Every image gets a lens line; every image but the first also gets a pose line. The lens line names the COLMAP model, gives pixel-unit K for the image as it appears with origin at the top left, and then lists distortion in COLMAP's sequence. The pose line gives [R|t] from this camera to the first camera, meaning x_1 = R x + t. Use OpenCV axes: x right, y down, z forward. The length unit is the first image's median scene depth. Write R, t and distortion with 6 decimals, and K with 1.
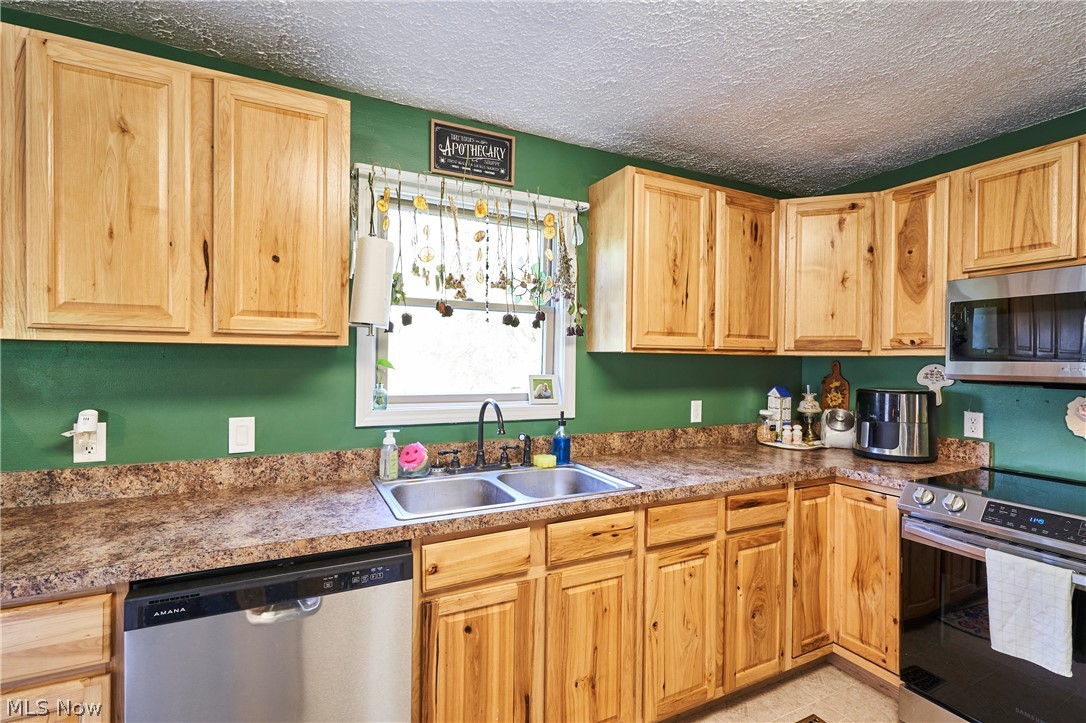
lens RADIAL K [[502.5, 0, 544.1], [0, 502.5, 361.9], [0, 0, 1]] dist [-0.000190, 0.000044]
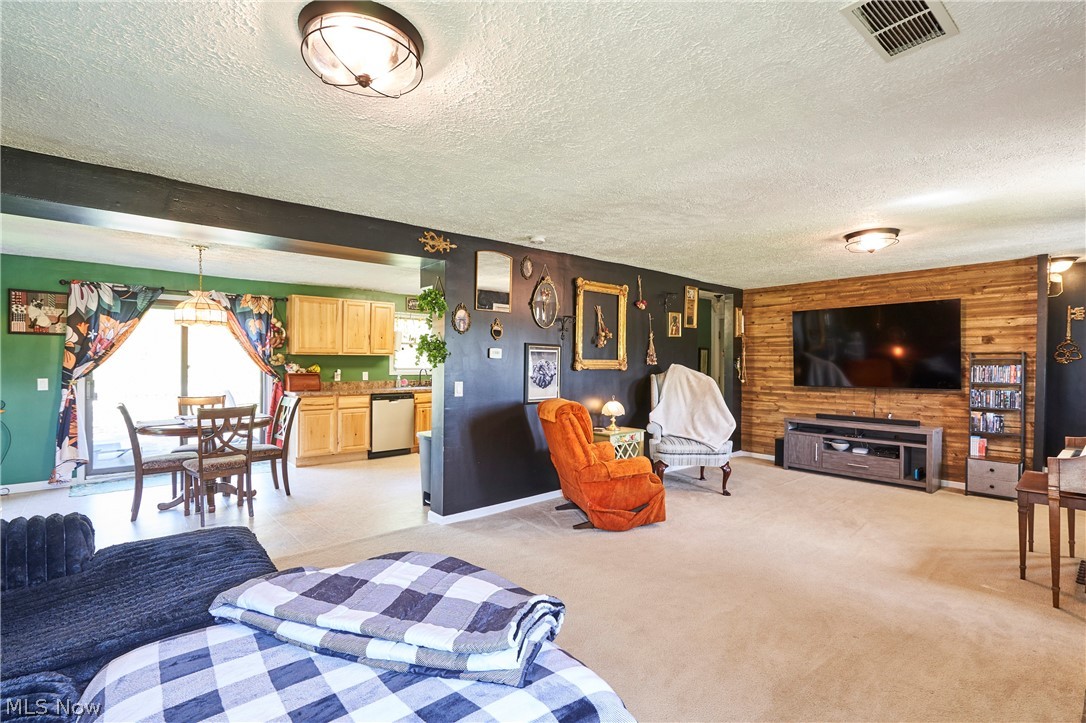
lens RADIAL K [[502.5, 0, 544.7], [0, 502.5, 366.2], [0, 0, 1]] dist [-0.000190, 0.000044]
pose [[0.969729, -0.006976, 0.244082, -0.128489], [0.005395, 0.999960, 0.007146, 0.030538], [-0.244122, -0.005613, 0.969728, -2.791710]]
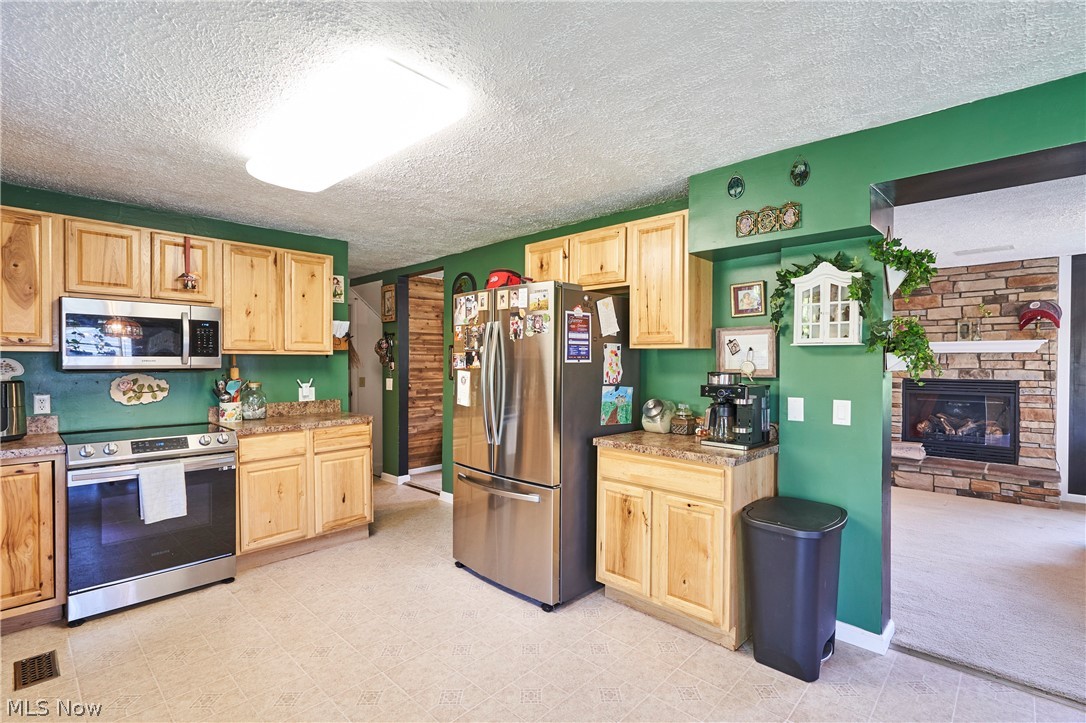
lens RADIAL K [[502.5, 0, 544.3], [0, 502.5, 364.9], [0, 0, 1]] dist [-0.000190, 0.000044]
pose [[-0.338464, -0.019511, 0.940777, -0.853012], [-0.003036, 0.999802, 0.019643, -0.007472], [-0.940975, 0.003792, -0.338456, 0.217715]]
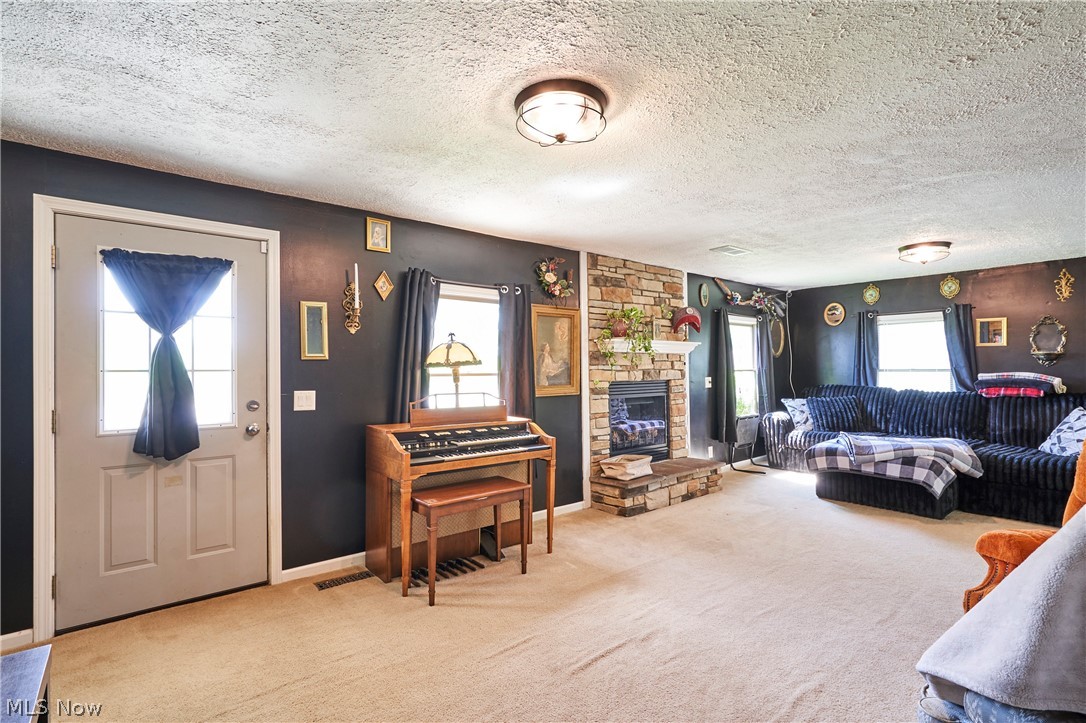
lens RADIAL K [[502.5, 0, 546.2], [0, 502.5, 366.7], [0, 0, 1]] dist [-0.000190, 0.000044]
pose [[-0.975199, -0.003172, -0.221309, 1.719450], [-0.001709, 0.999975, -0.006804, 0.055418], [0.221325, -0.006257, -0.975180, -0.335439]]
